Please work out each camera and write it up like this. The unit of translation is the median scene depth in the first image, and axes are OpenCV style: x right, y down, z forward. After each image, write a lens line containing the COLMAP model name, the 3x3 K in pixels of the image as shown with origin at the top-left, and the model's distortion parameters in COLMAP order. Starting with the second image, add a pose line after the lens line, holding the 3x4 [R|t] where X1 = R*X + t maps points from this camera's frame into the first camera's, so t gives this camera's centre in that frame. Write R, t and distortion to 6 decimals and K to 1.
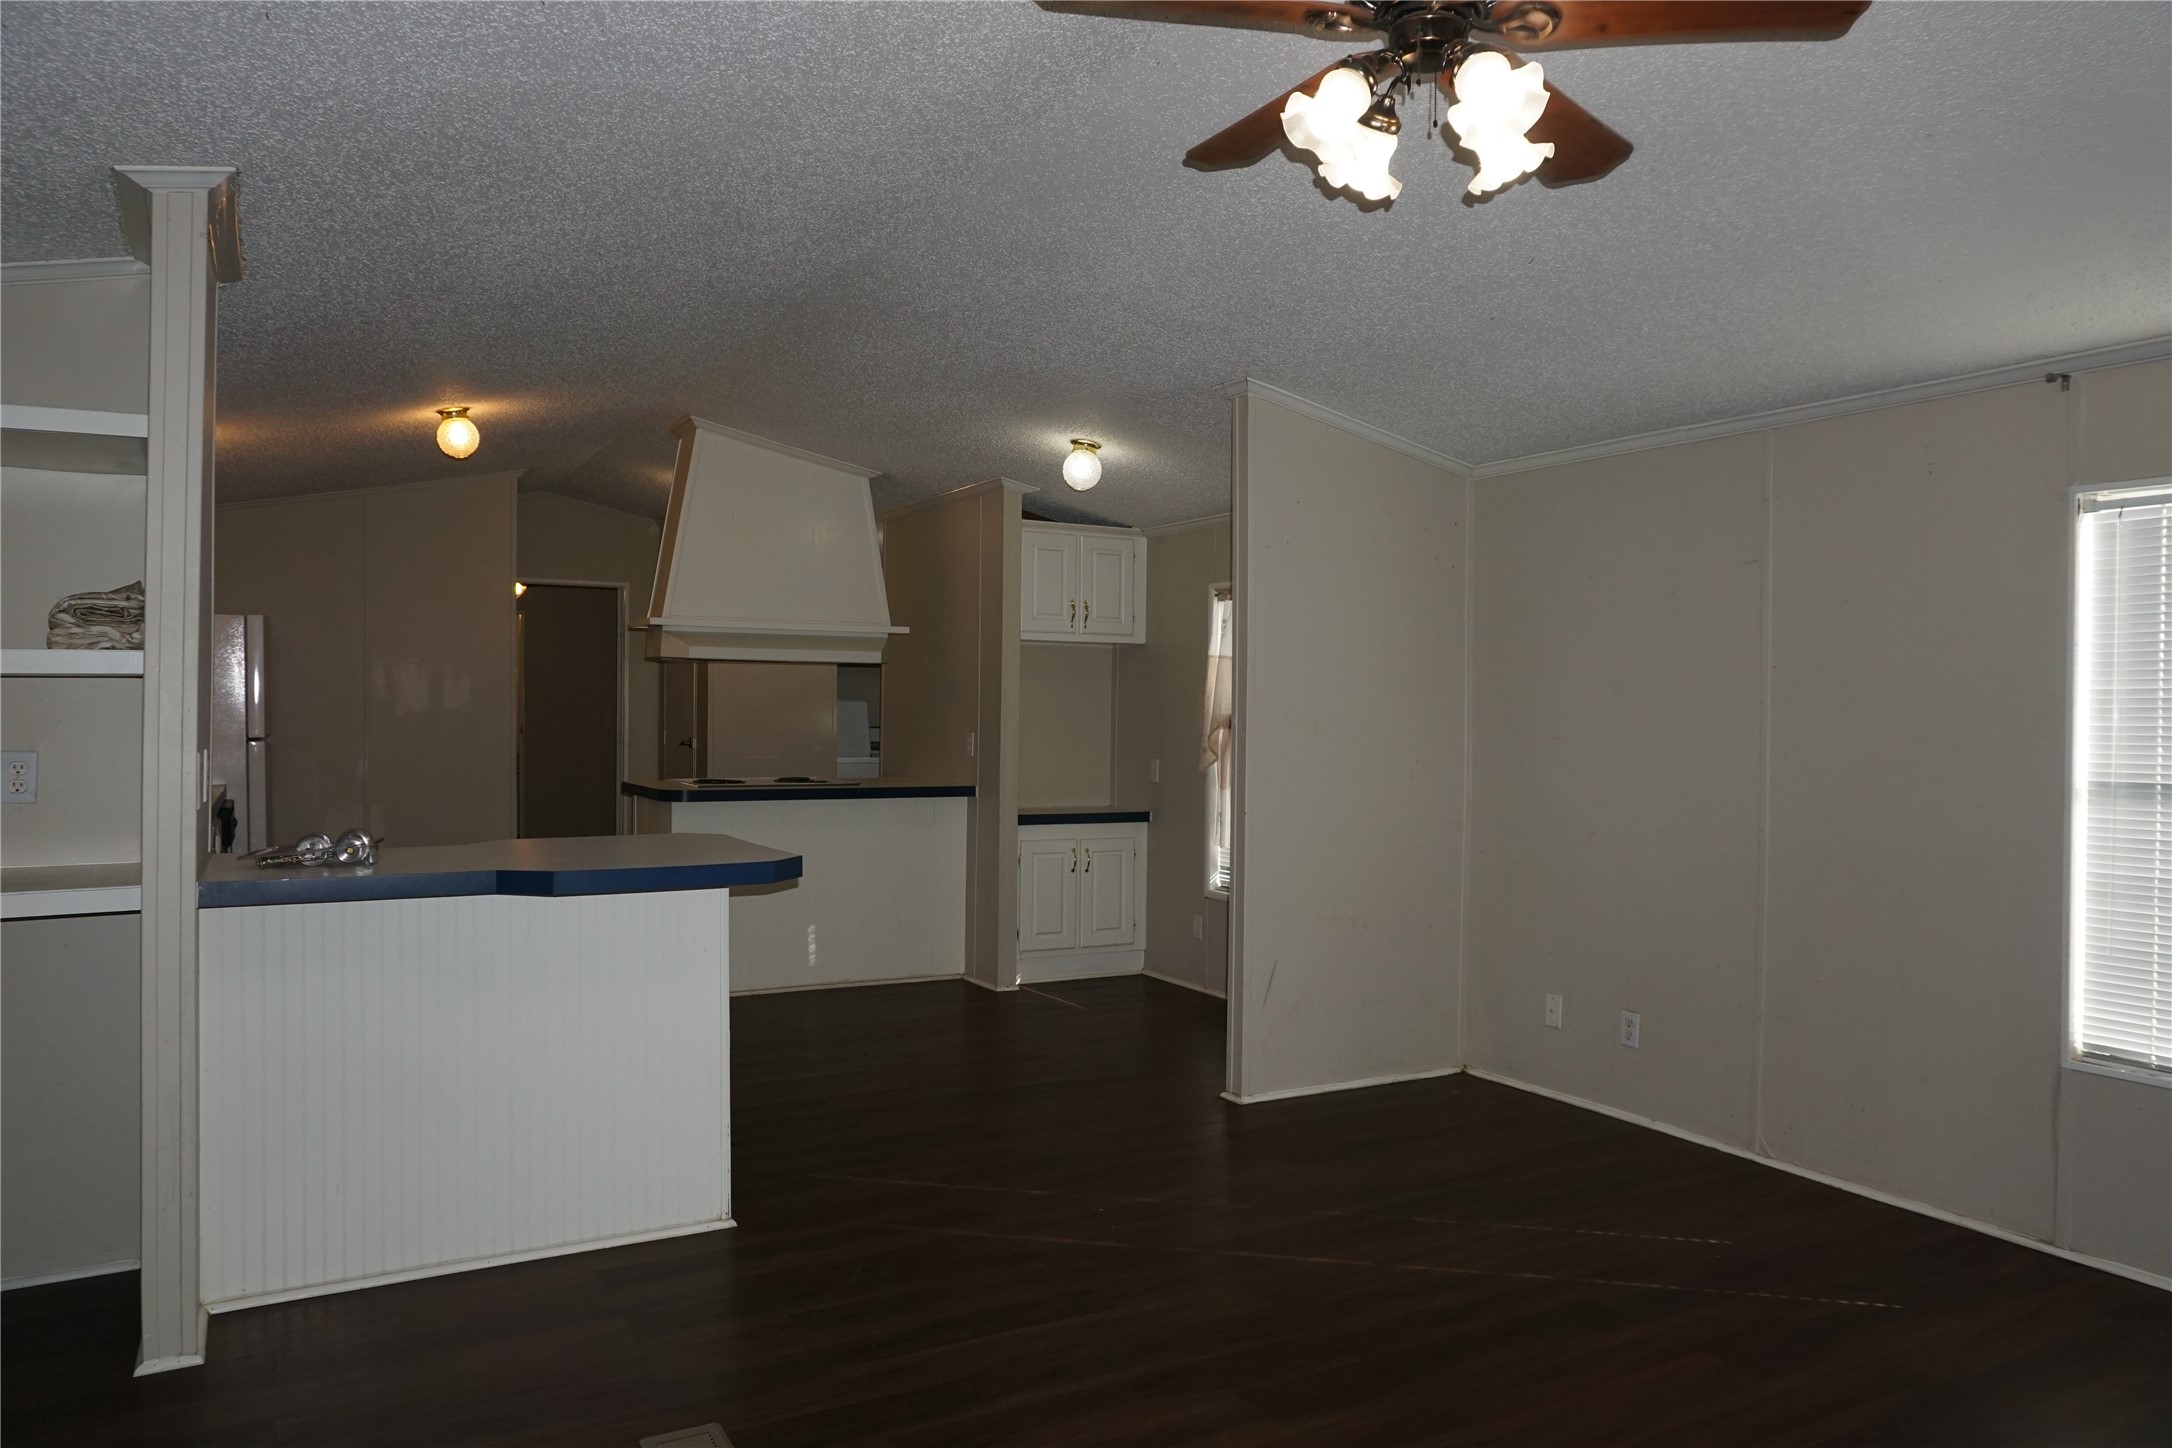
lens RADIAL K [[1426.0, 0, 1118.1], [0, 1426.0, 720.8], [0, 0, 1]] dist [-0.002129, -0.122078]
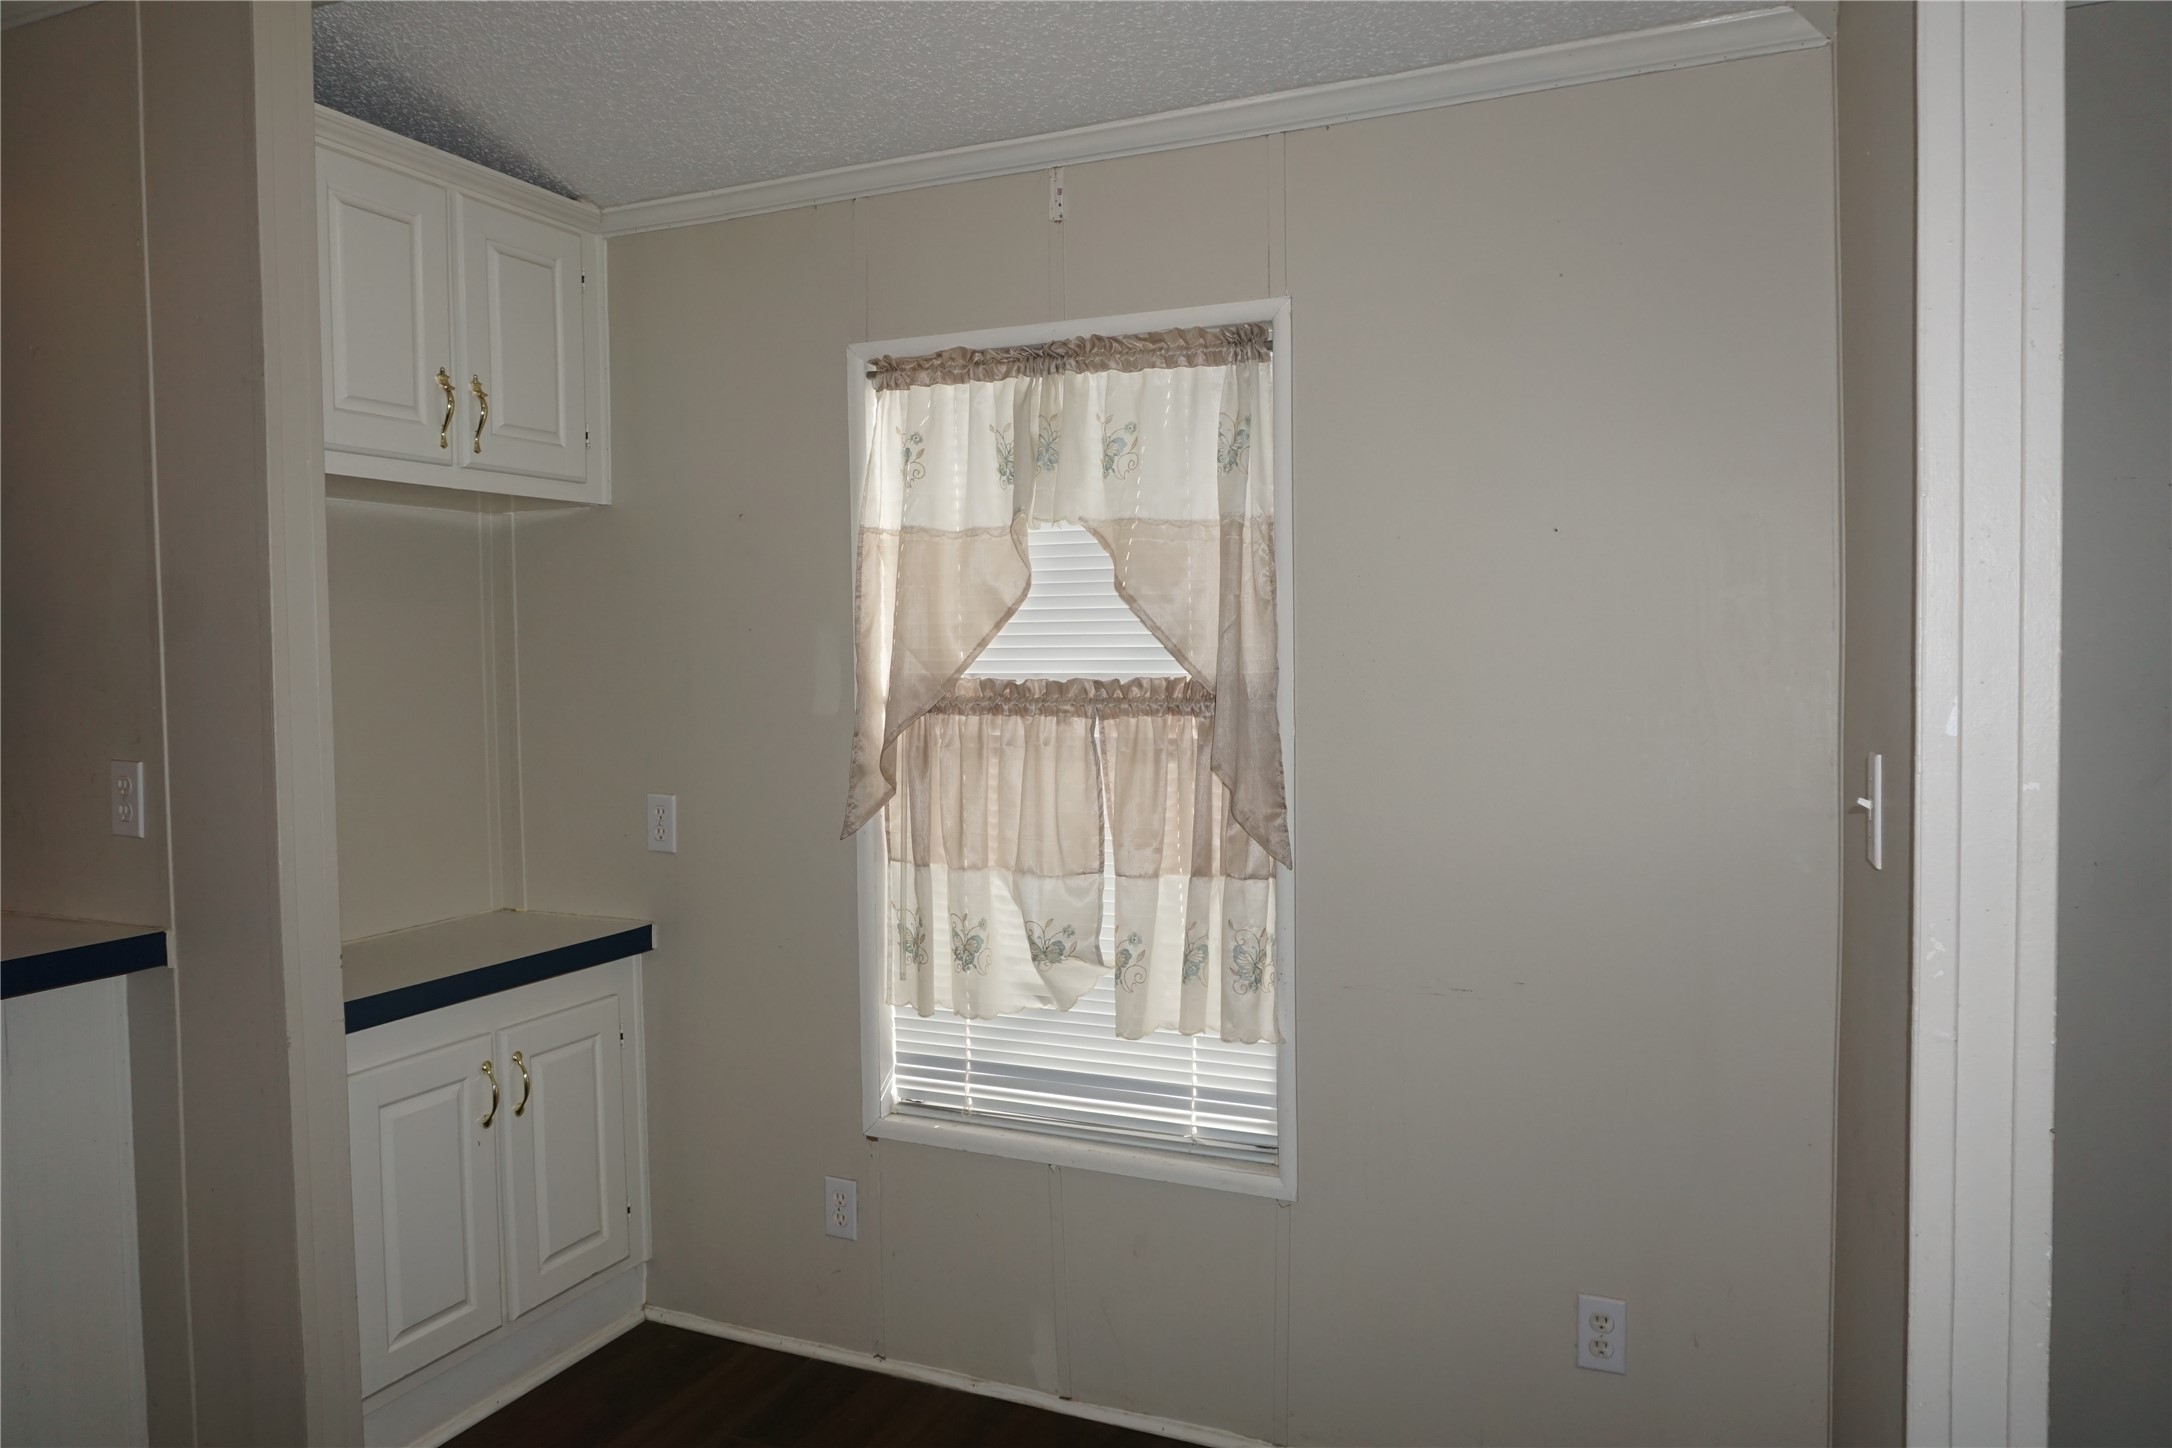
lens RADIAL K [[1464.4, 0, 1079.7], [0, 1464.4, 727.0], [0, 0, 1]] dist [-0.049854, 0.044881]
pose [[0.813197, -0.051018, 0.579748, -0.117297], [0.026624, 0.998369, 0.050511, -0.009686], [-0.581379, -0.025640, 0.813228, 0.610151]]
